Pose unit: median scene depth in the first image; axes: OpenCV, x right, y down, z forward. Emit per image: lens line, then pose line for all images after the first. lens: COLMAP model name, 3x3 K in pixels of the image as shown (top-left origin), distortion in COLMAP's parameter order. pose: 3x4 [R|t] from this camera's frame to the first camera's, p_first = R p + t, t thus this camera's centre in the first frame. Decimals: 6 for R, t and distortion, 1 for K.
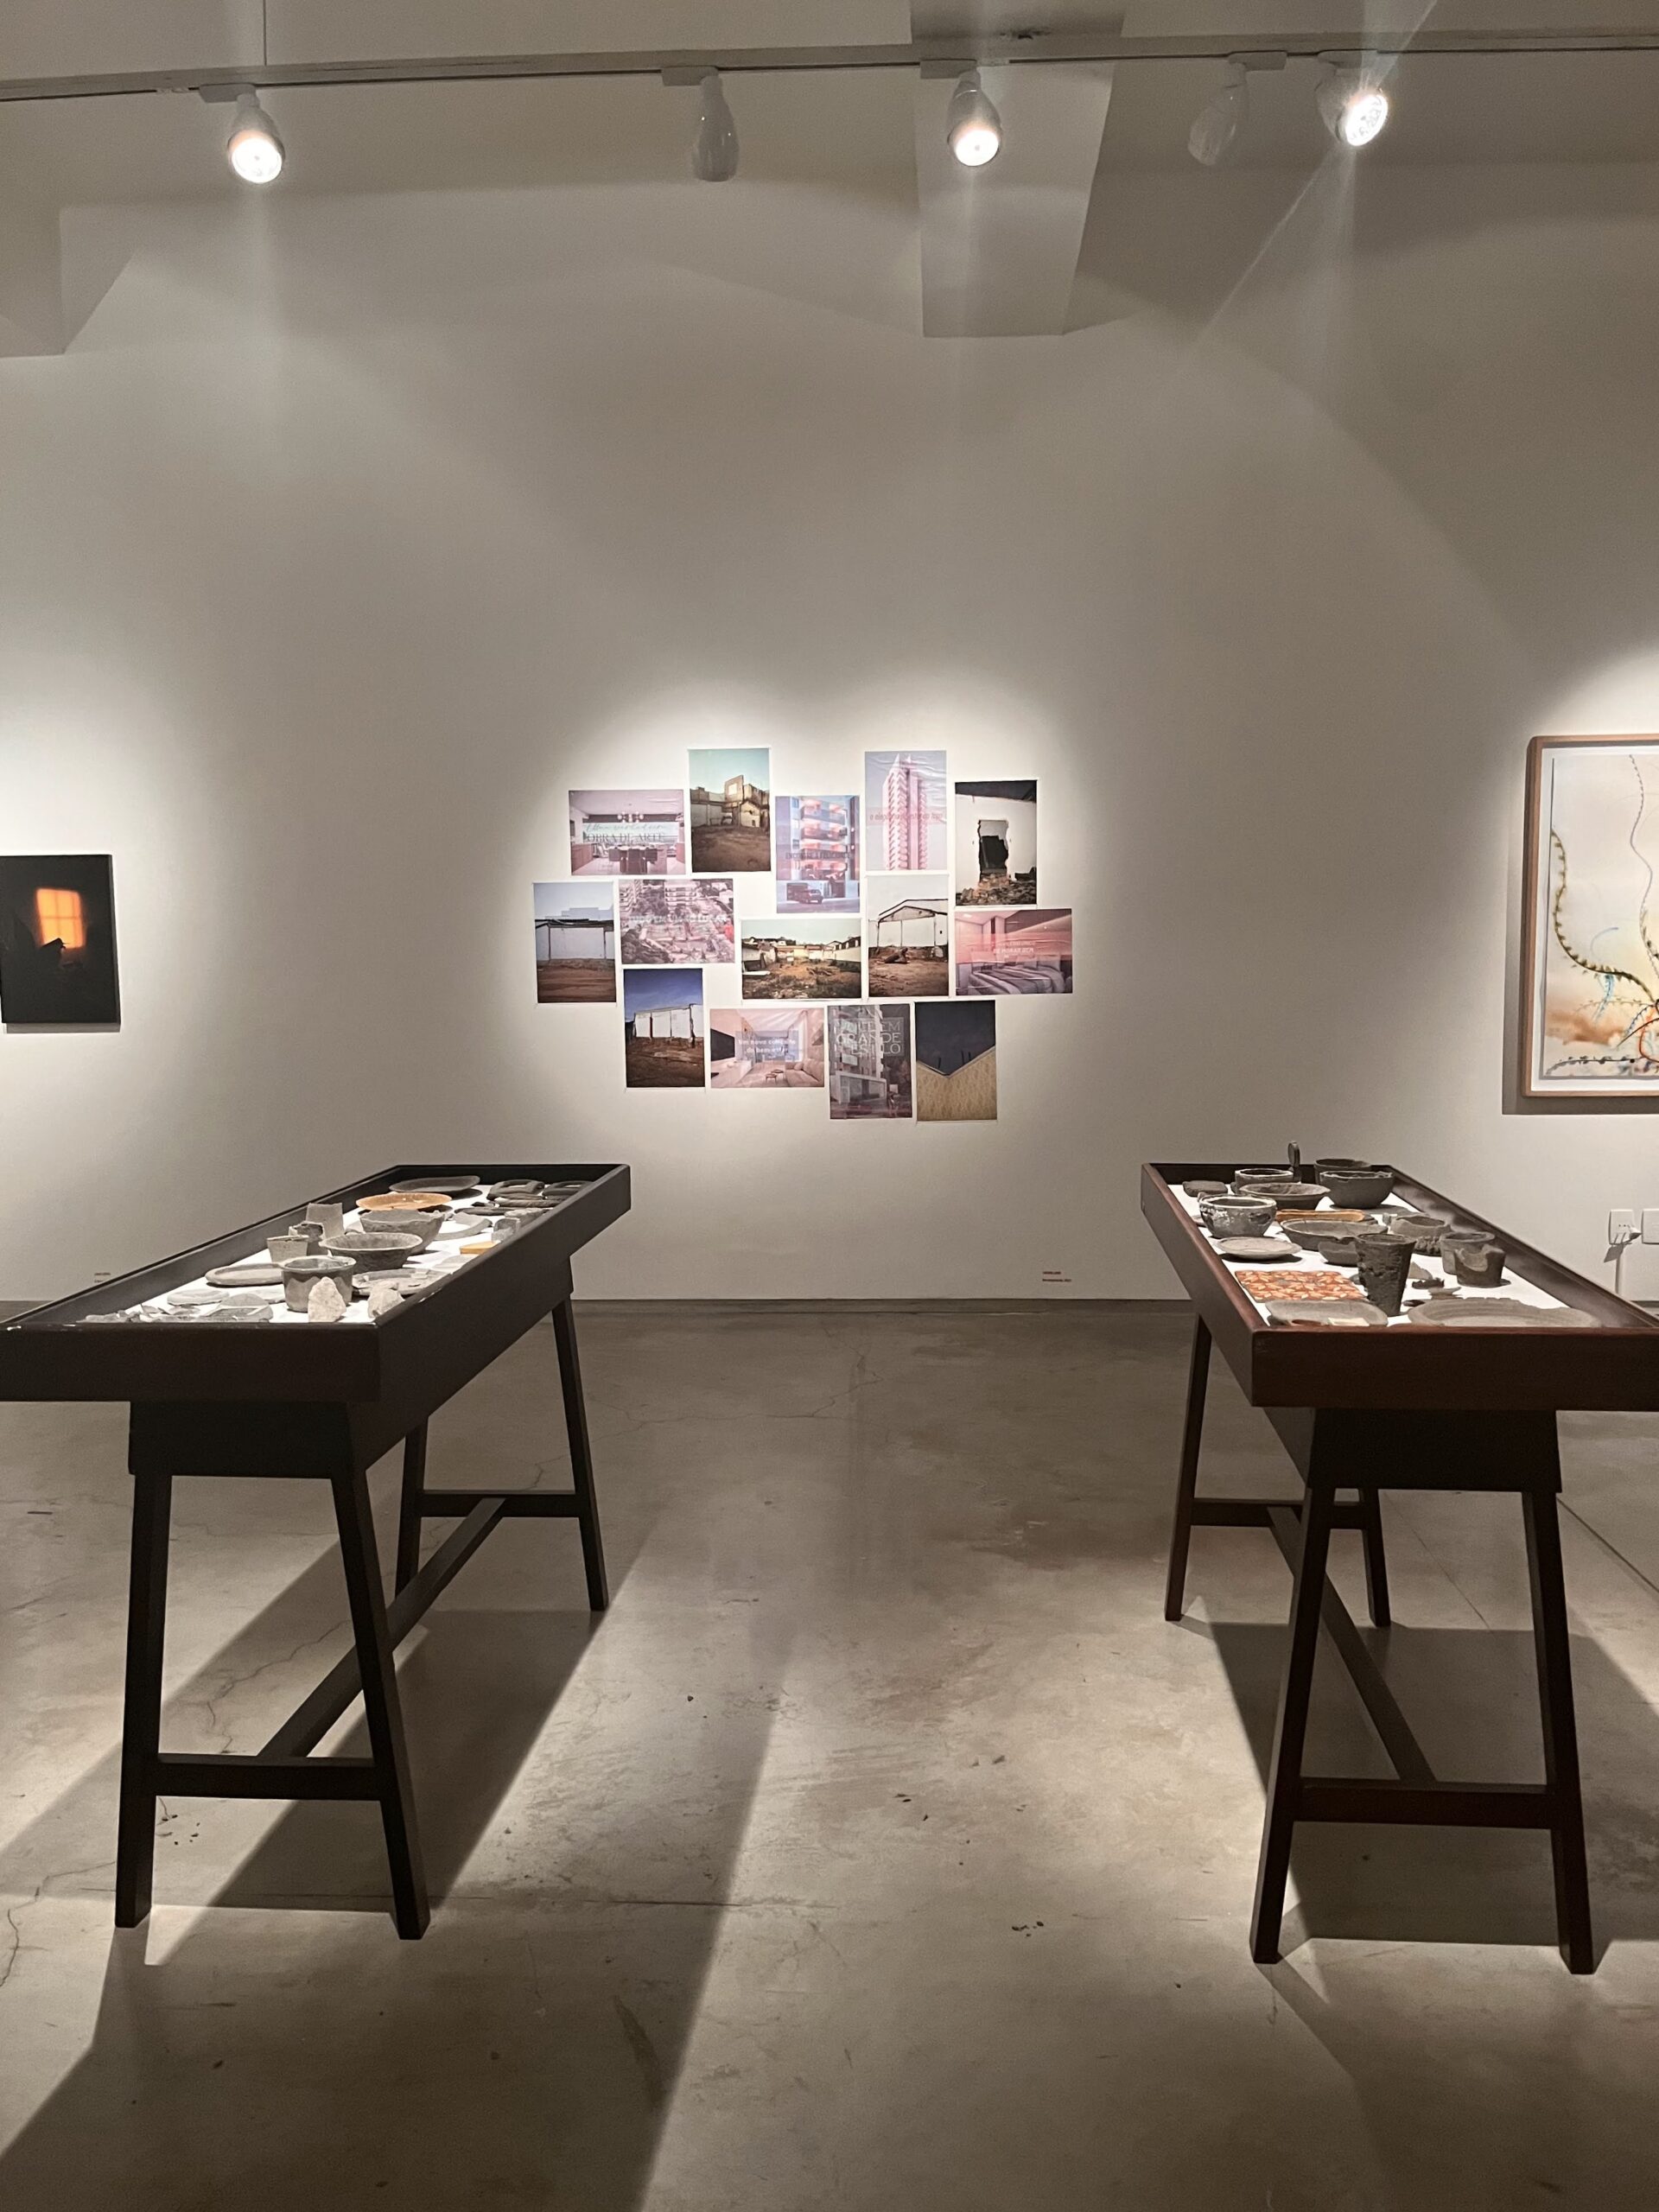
lens RADIAL K [[1718.7, 0, 829.5], [0, 1718.7, 1106.0], [0, 0, 1]] dist [0.055829, -0.001066]
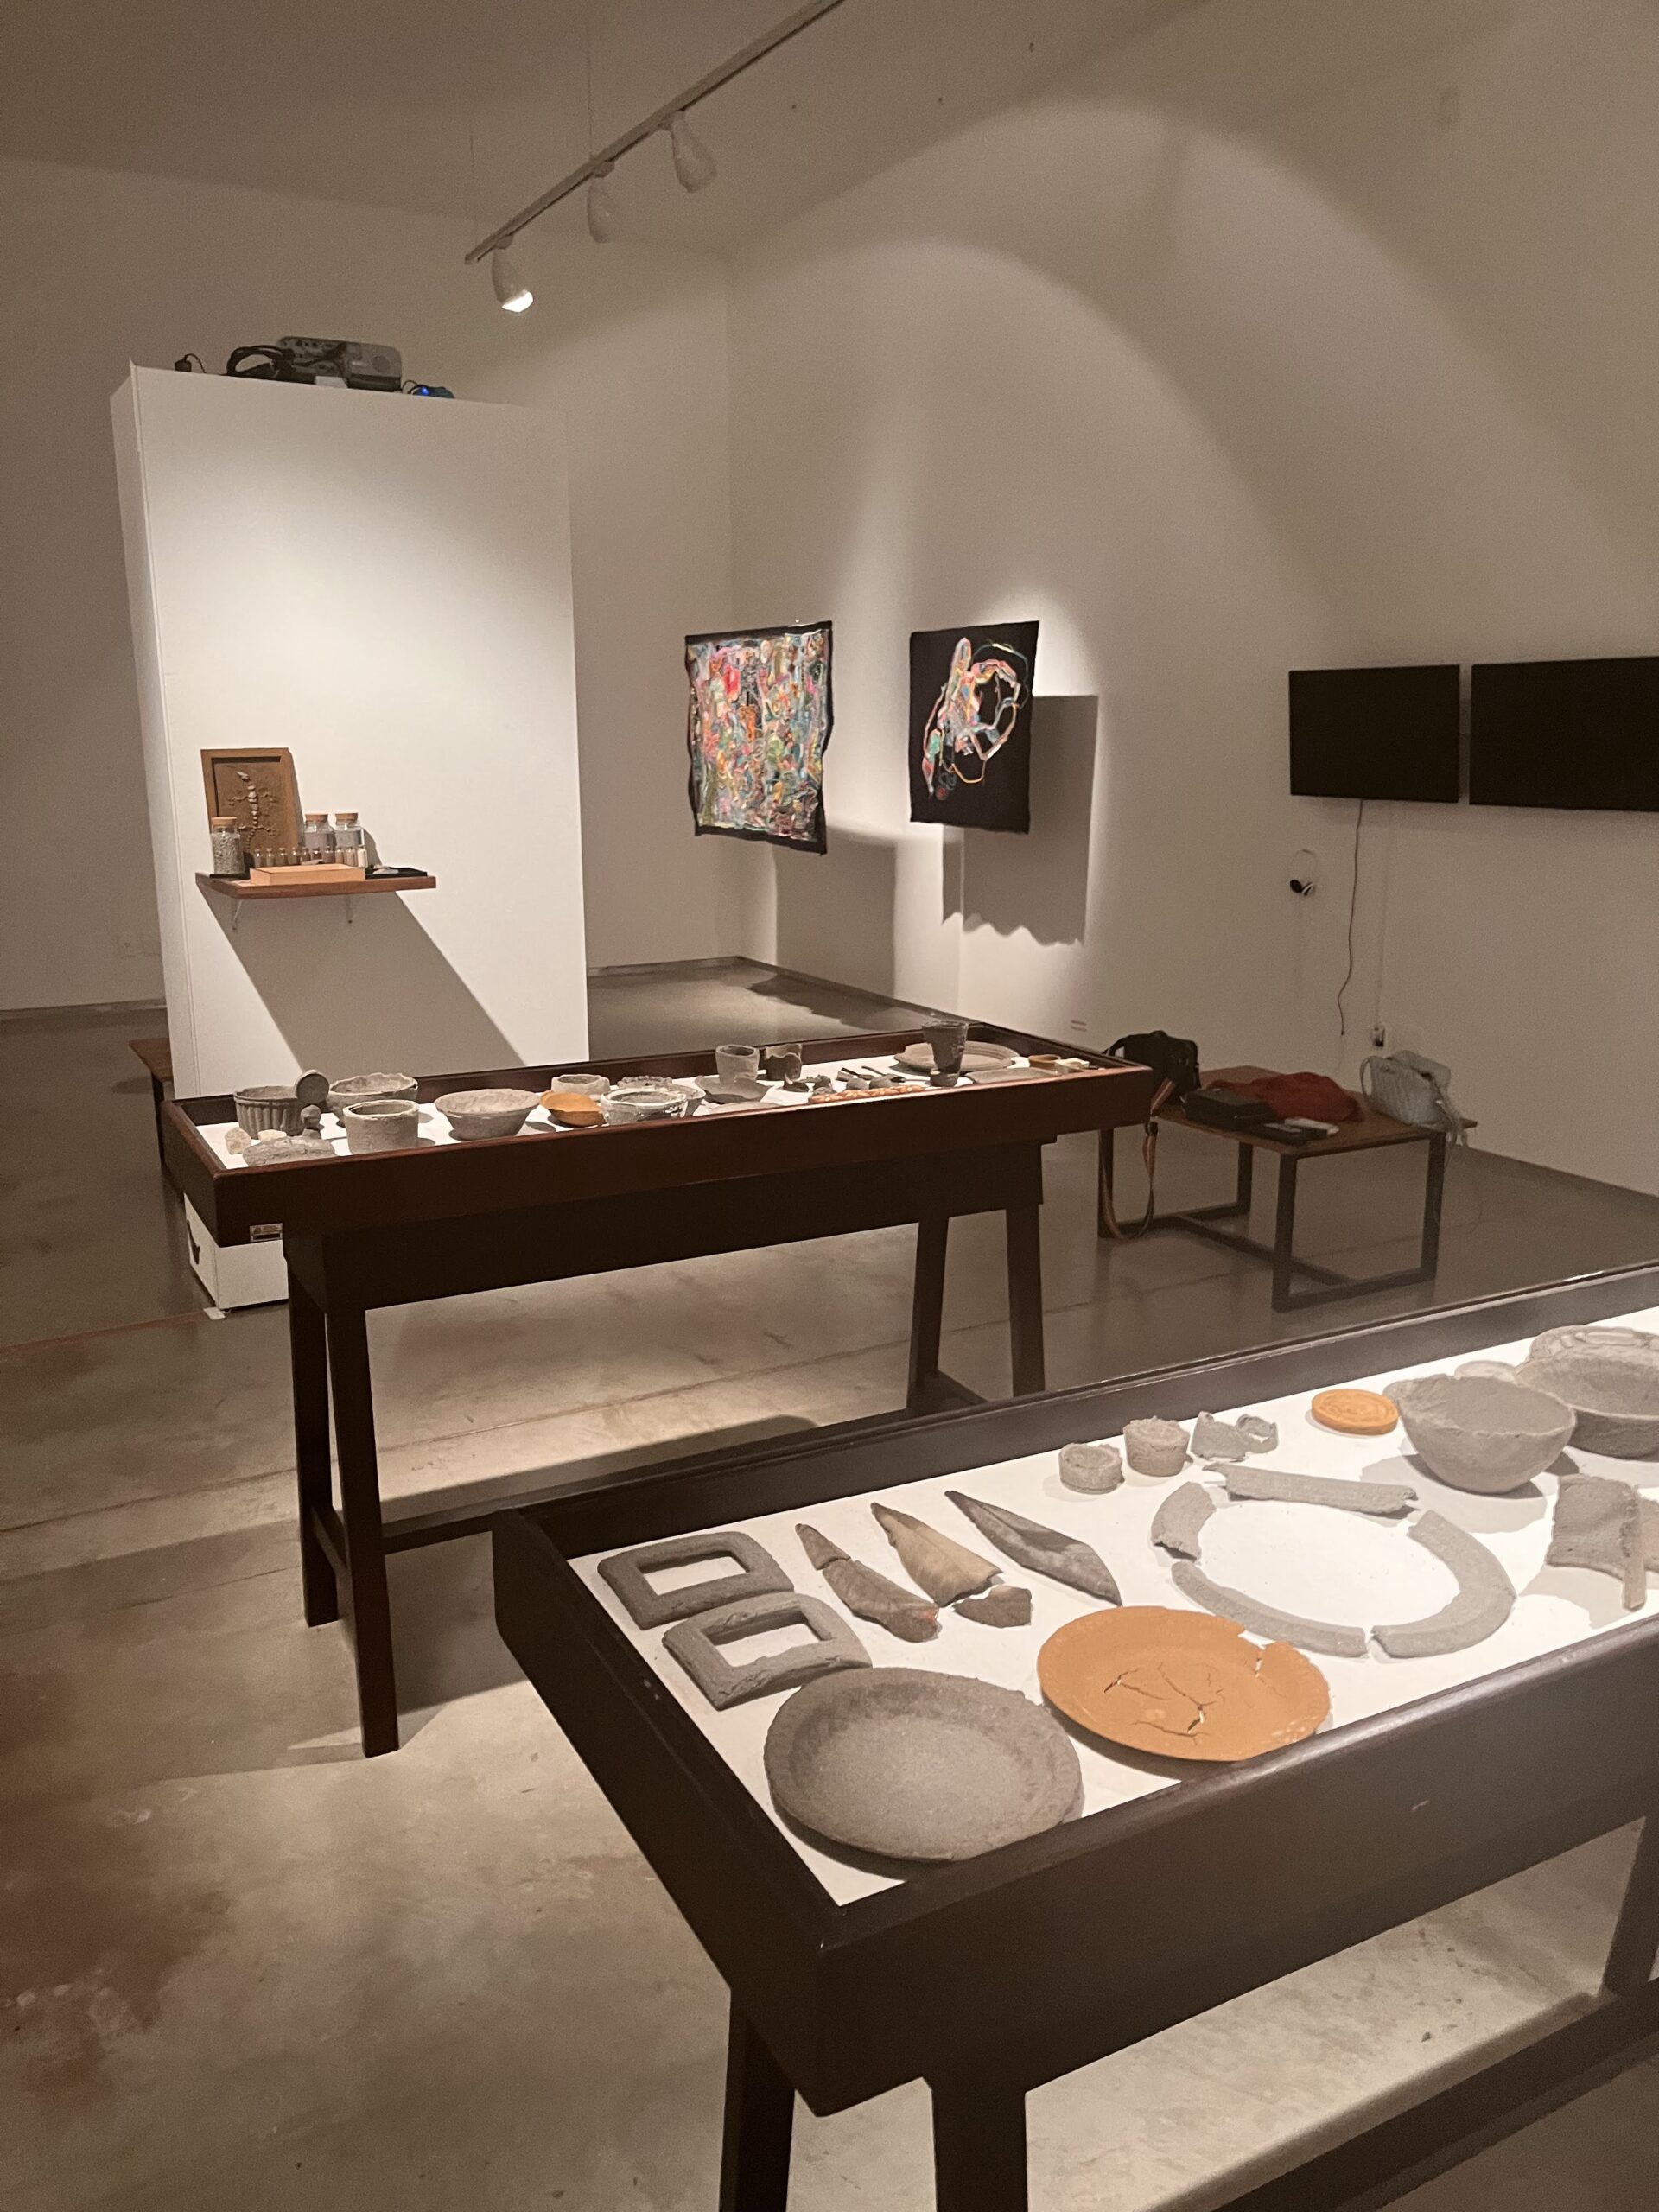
lens RADIAL K [[1688.4, 0, 834.3], [0, 1688.4, 1130.1], [0, 0, 1]] dist [-0.010466, -0.006424]
pose [[-0.550598, -0.180425, 0.815039, -0.247847], [0.077591, 0.961075, 0.265169, -0.072243], [-0.831157, 0.209241, -0.515167, 0.663485]]
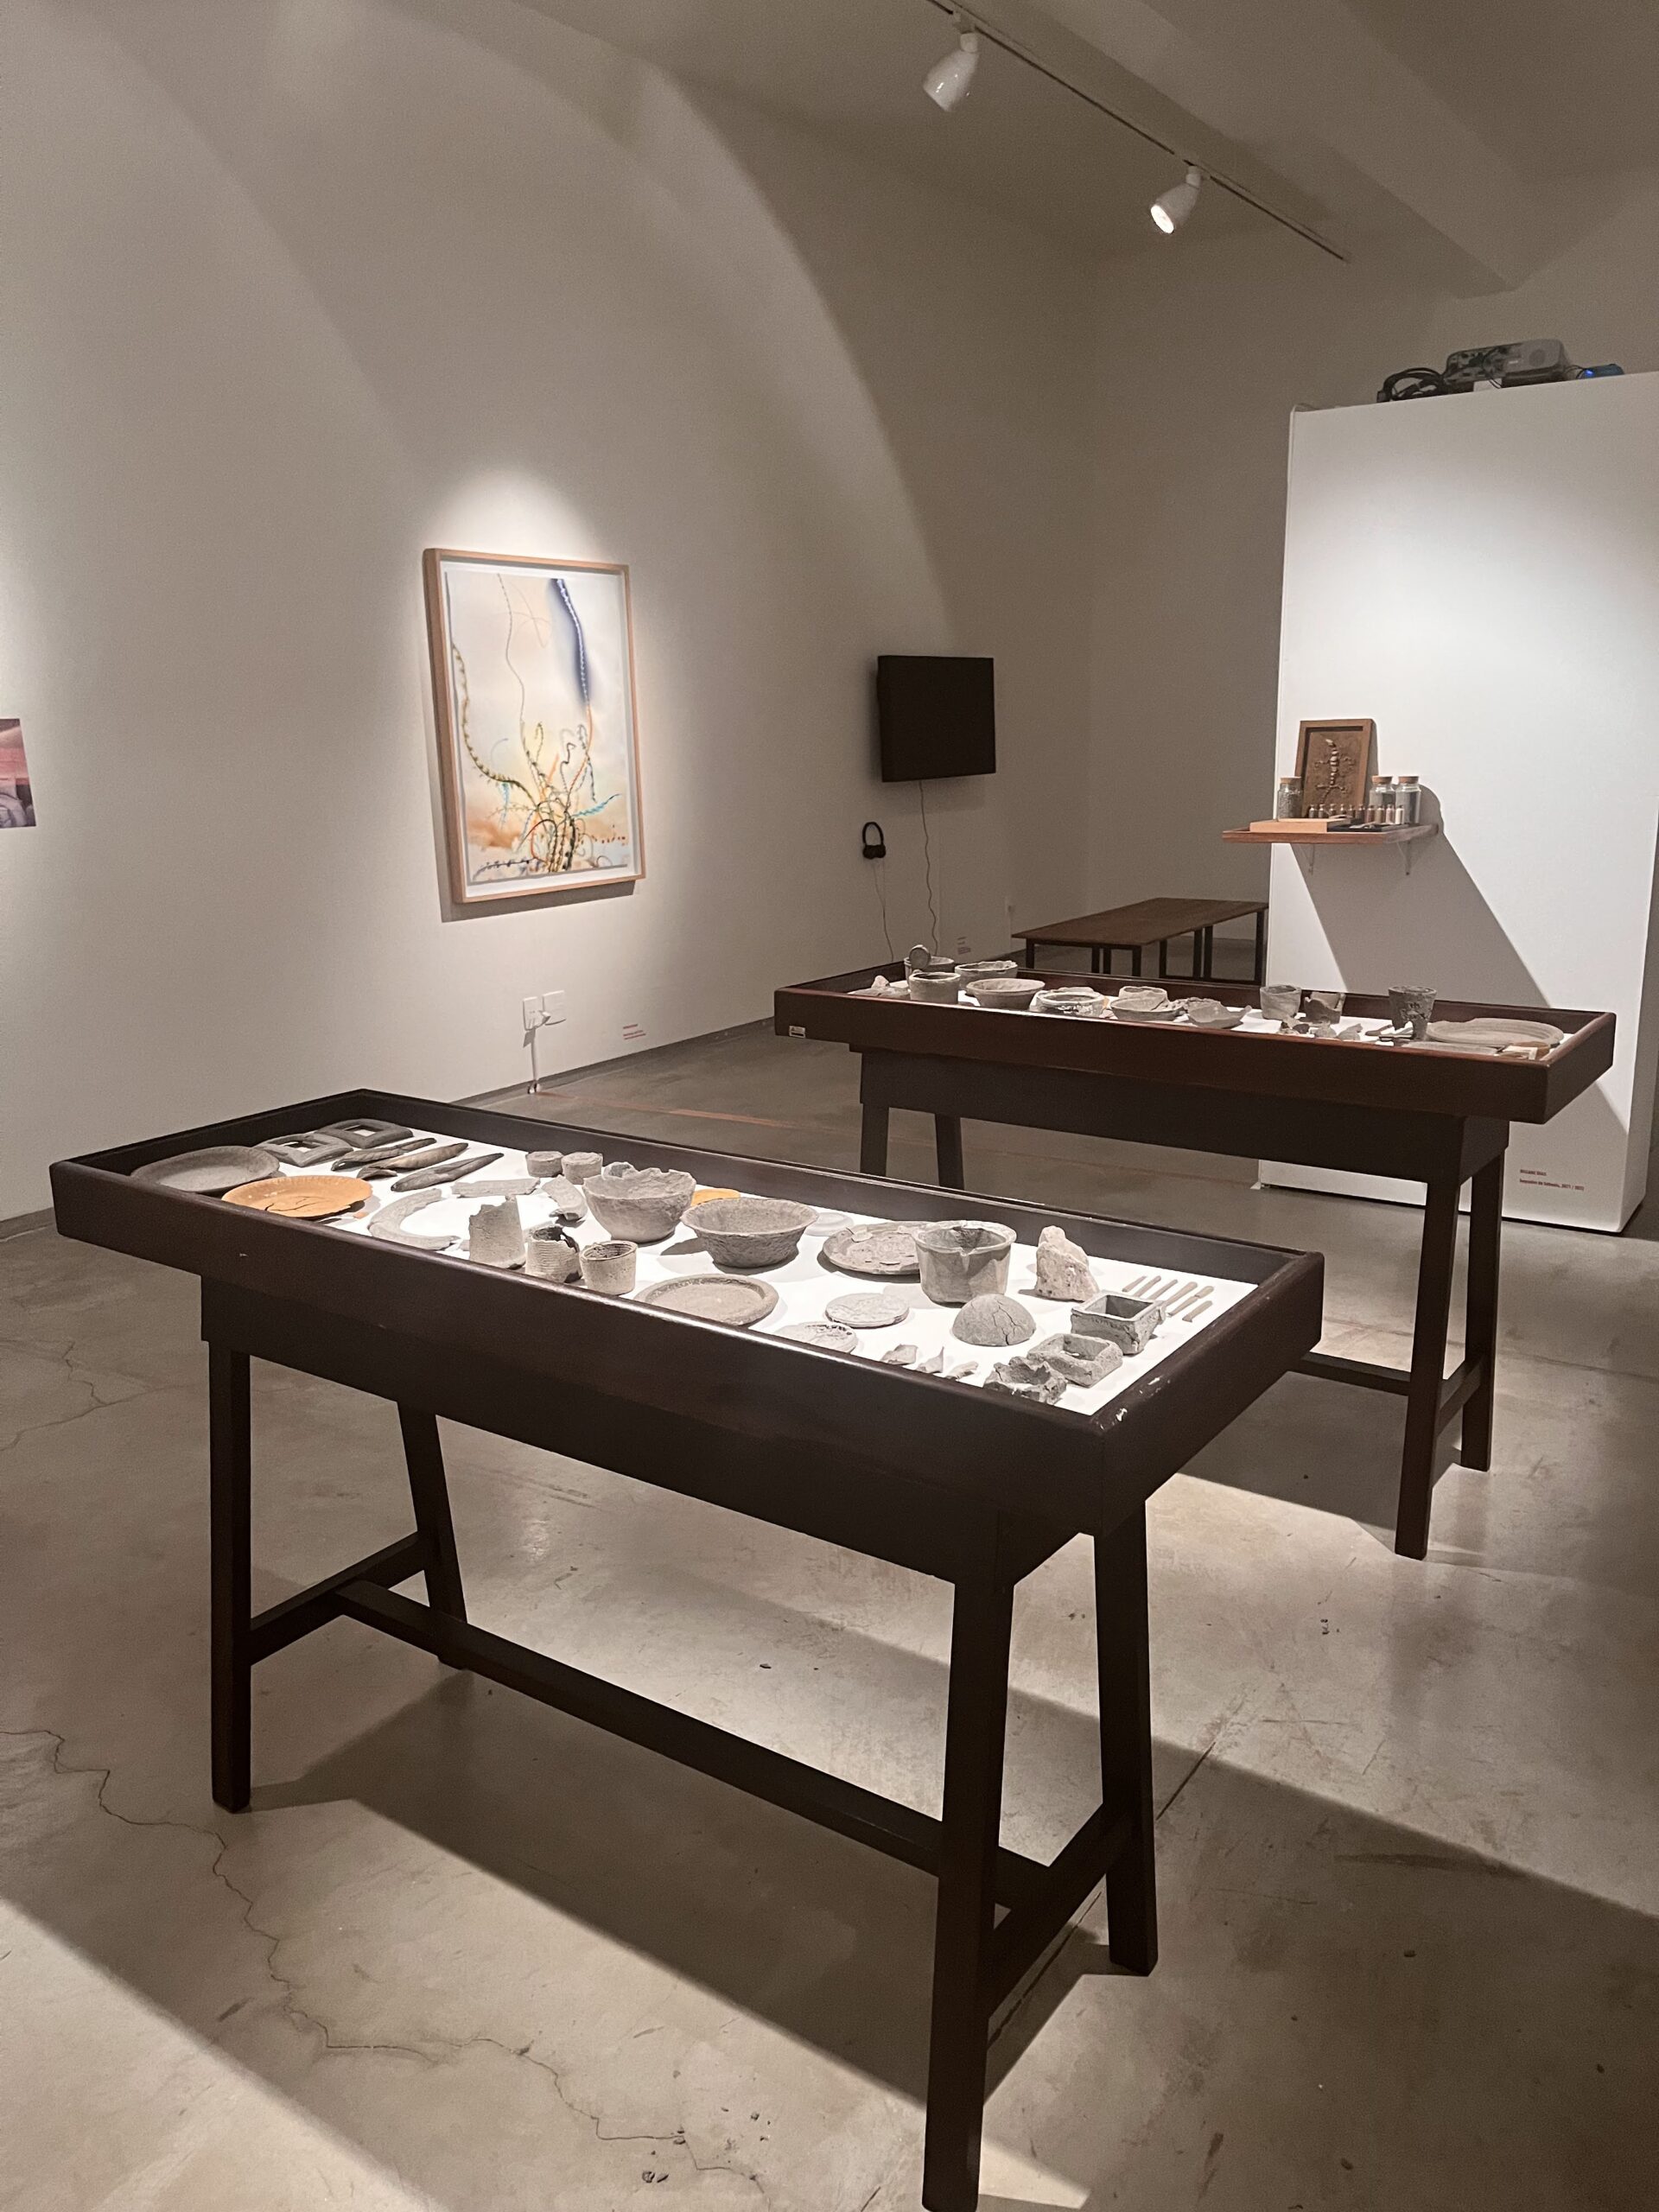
lens RADIAL K [[1688.4, 0, 834.3], [0, 1688.4, 1130.1], [0, 0, 1]] dist [-0.010466, -0.006424]
pose [[0.501637, -0.204094, 0.840658, -0.372651], [0.092344, 0.978852, 0.182541, -0.036847], [-0.860135, -0.013939, 0.509876, 0.287306]]
